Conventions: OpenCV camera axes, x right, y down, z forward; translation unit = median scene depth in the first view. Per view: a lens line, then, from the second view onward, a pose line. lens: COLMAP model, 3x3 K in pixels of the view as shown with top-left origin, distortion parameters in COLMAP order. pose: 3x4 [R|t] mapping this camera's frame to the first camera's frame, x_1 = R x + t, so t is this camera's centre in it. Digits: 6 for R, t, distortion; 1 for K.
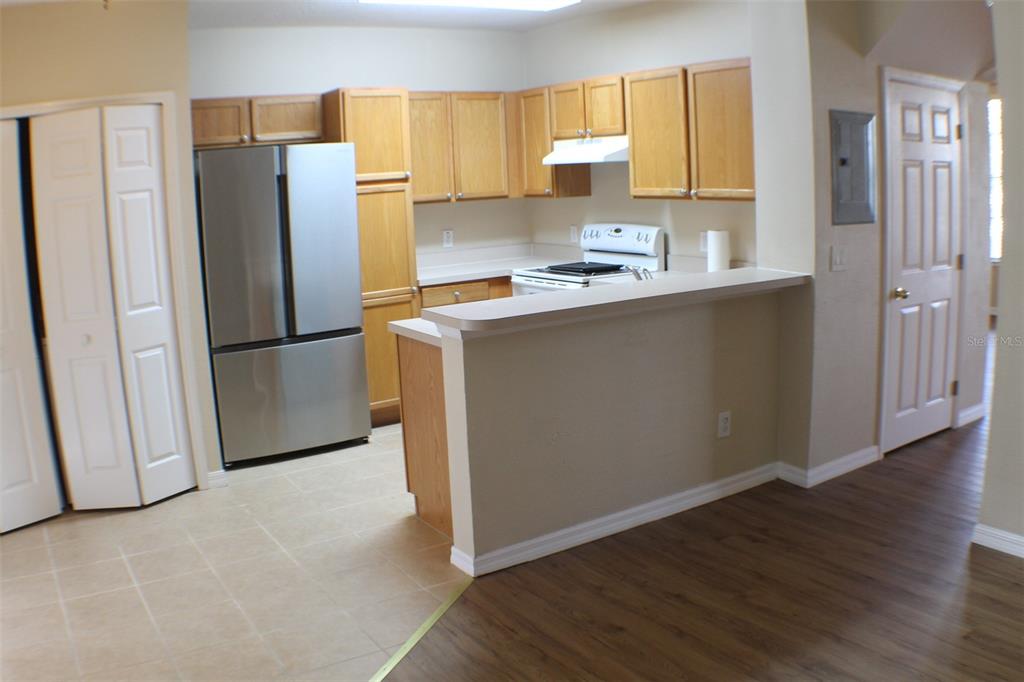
lens RADIAL K [[866.9, 0, 509.4], [0, 866.9, 354.5], [0, 0, 1]] dist [-0.333702, 0.111943]
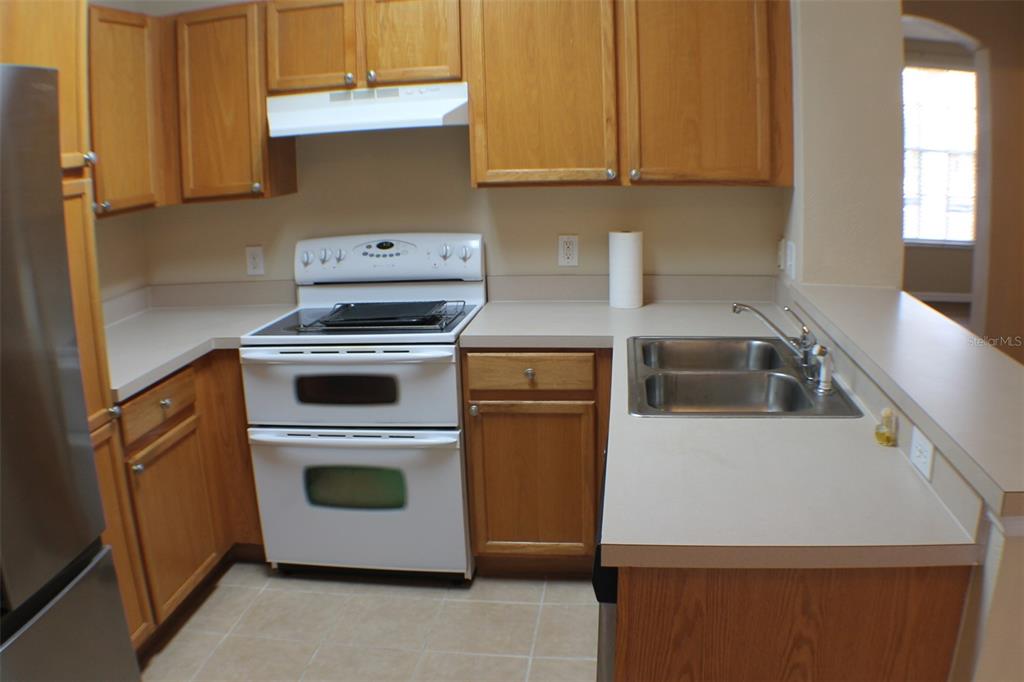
lens RADIAL K [[866.9, 0, 509.4], [0, 866.9, 354.5], [0, 0, 1]] dist [-0.333702, 0.111943]
pose [[0.649590, -0.158040, 0.743677, -0.291046], [0.160458, 0.984622, 0.069087, -0.103041], [-0.743159, 0.074451, 0.664960, 0.575435]]
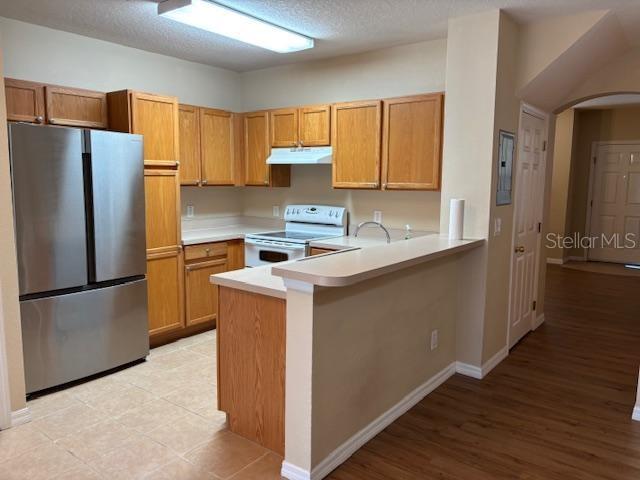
lens RADIAL K [[469.0, 0, 324.3], [0, 469.0, 244.4], [0, 0, 1]] dist [0.042224, -0.068949]
pose [[0.939003, 0.005417, 0.343867, -0.157348], [0.019748, 0.997377, -0.069639, -0.022563], [-0.343342, 0.072182, 0.936433, 0.208131]]
